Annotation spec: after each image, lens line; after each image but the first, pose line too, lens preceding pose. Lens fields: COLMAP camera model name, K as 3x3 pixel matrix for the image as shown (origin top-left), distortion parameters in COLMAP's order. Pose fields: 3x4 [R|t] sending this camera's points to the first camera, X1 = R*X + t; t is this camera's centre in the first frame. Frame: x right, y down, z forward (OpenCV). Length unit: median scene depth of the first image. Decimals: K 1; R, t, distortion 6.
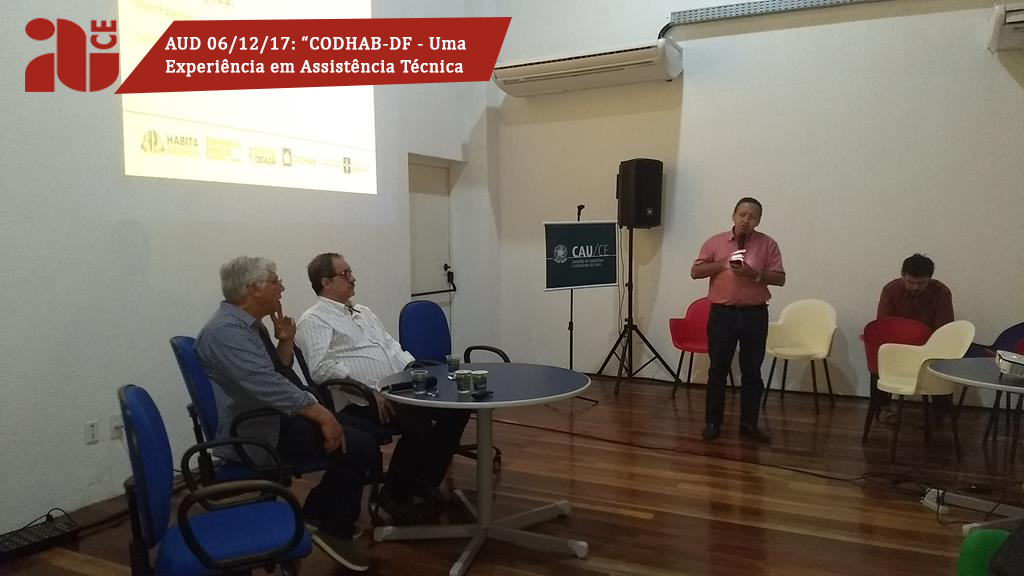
lens RADIAL K [[733.4, 0, 507.4], [0, 733.4, 289.4], [0, 0, 1]] dist [0.014409, -0.001122]
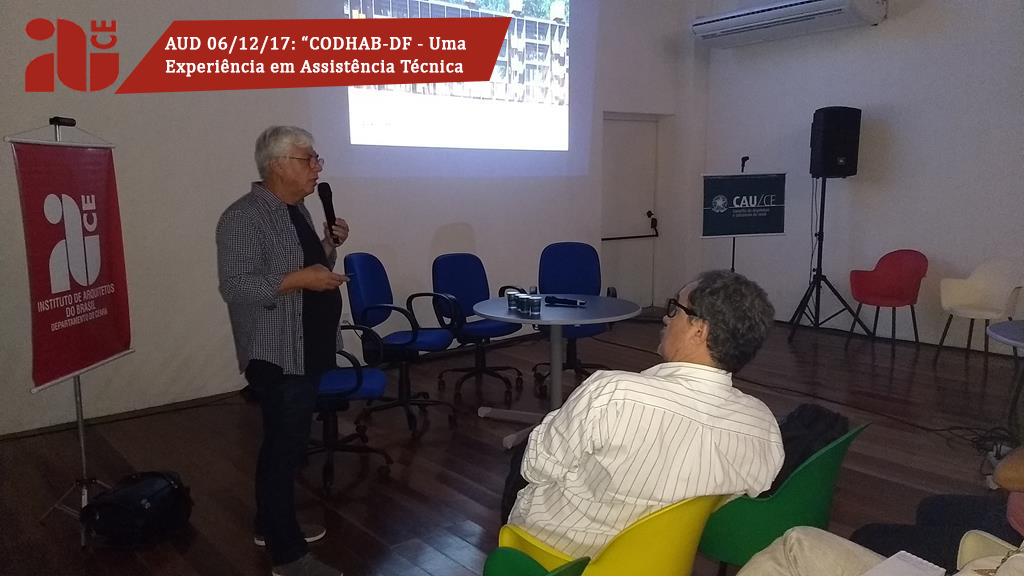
lens RADIAL K [[733.4, 0, 507.3], [0, 733.4, 289.1], [0, 0, 1]] dist [0.014409, -0.001122]
pose [[0.909423, 0.058591, -0.411724, 0.204356], [-0.027952, 0.996399, 0.080052, -0.001012], [0.414932, -0.061293, 0.907786, -0.094486]]
